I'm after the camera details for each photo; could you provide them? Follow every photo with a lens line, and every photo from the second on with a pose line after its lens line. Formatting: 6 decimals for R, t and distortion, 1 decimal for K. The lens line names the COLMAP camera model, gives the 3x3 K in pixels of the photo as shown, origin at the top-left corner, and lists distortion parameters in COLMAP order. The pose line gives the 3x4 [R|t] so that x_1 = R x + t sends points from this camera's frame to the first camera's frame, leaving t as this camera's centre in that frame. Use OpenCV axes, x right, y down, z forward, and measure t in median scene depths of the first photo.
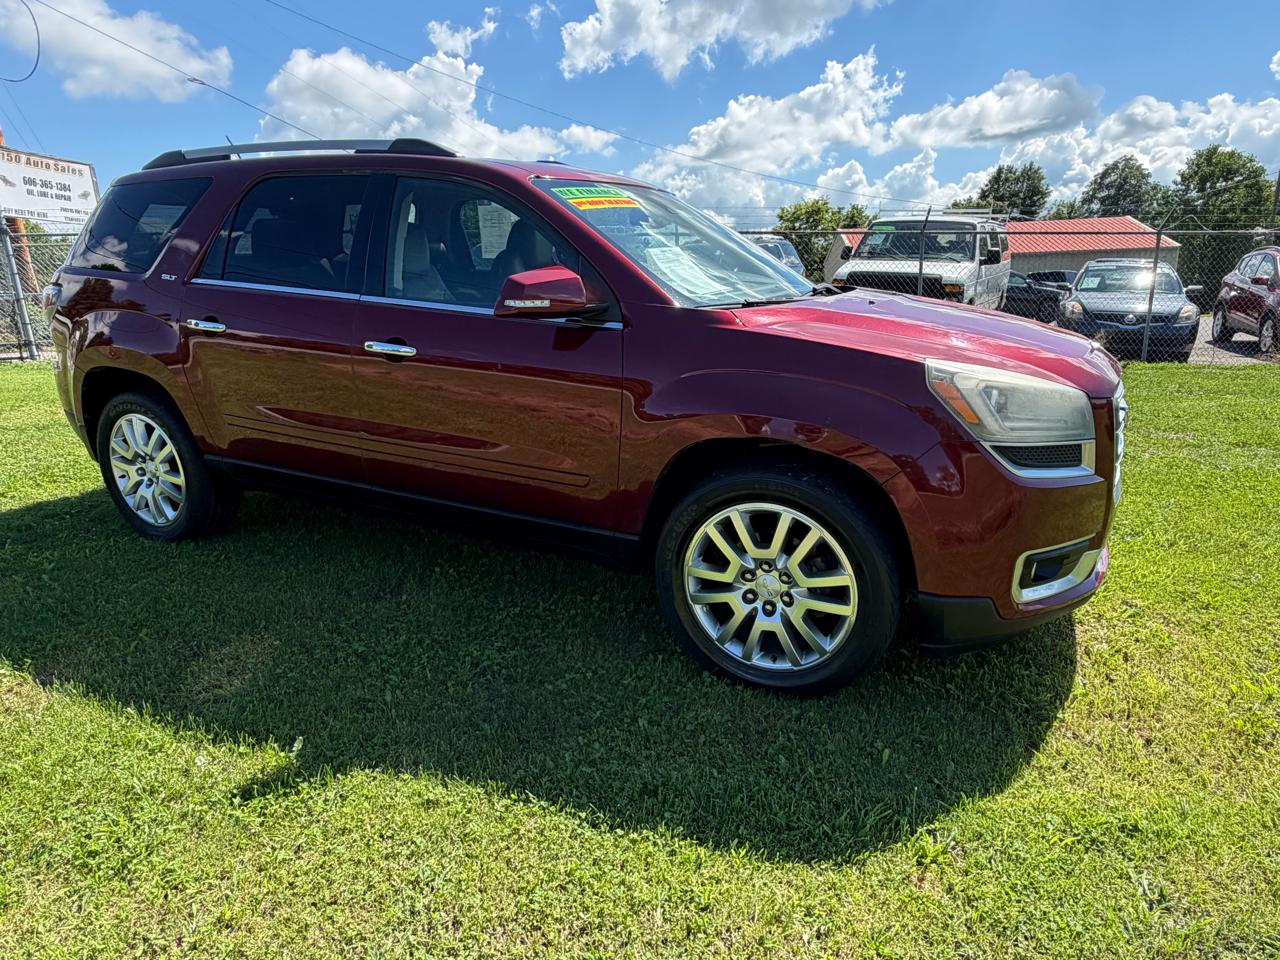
lens RADIAL K [[762.3, 0, 632.8], [0, 762.3, 497.9], [0, 0, 1]] dist [0.002758, -0.002038]
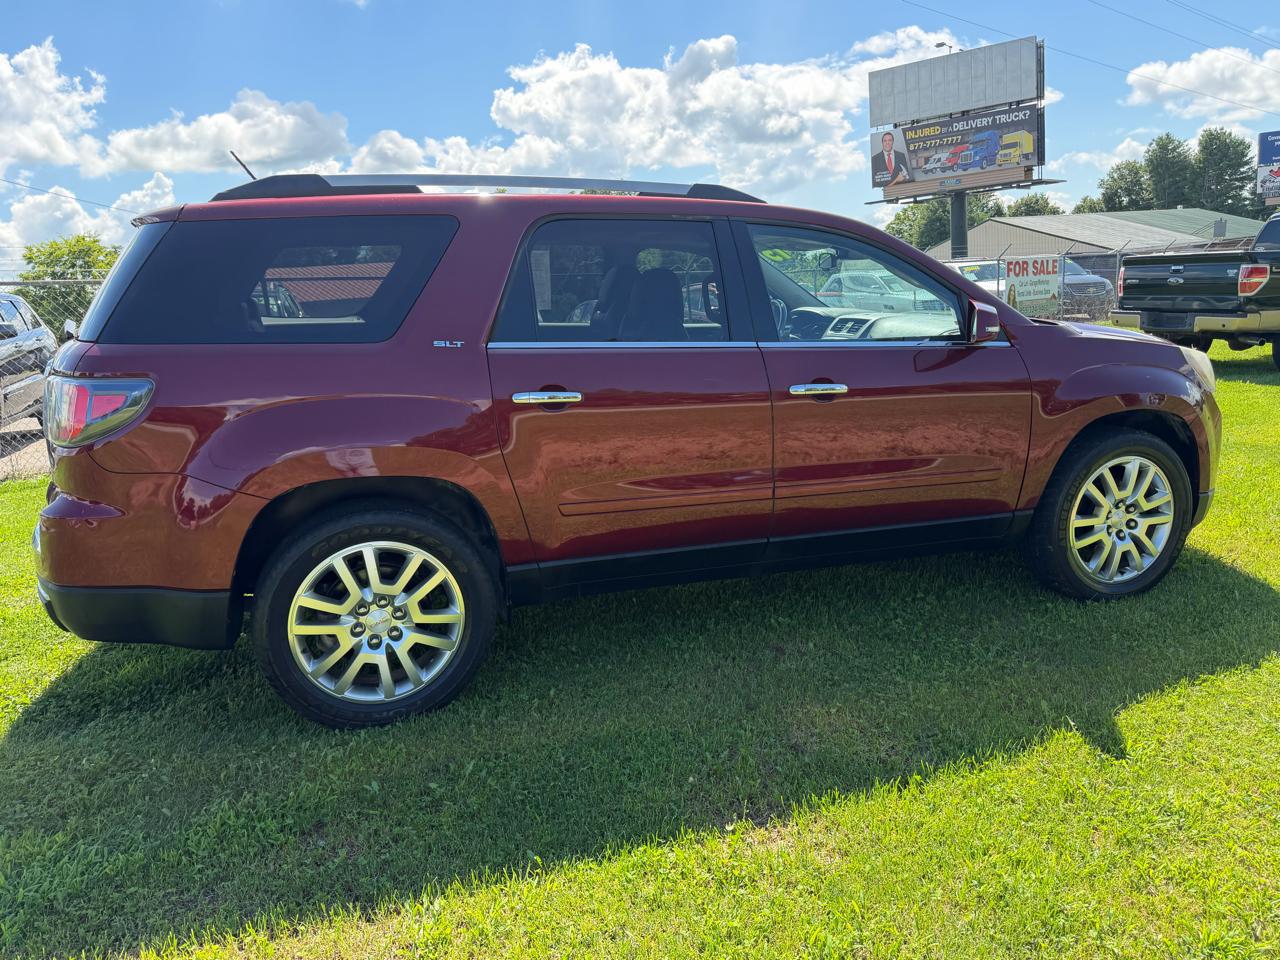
lens RADIAL K [[975.6, 0, 650.9], [0, 975.6, 487.0], [0, 0, 1]] dist [0.045599, -0.049518]
pose [[0.704155, -0.167981, 0.689890, -1.134332], [0.251948, 0.967500, -0.021581, -0.079629], [-0.663844, 0.189013, 0.723592, 0.190471]]
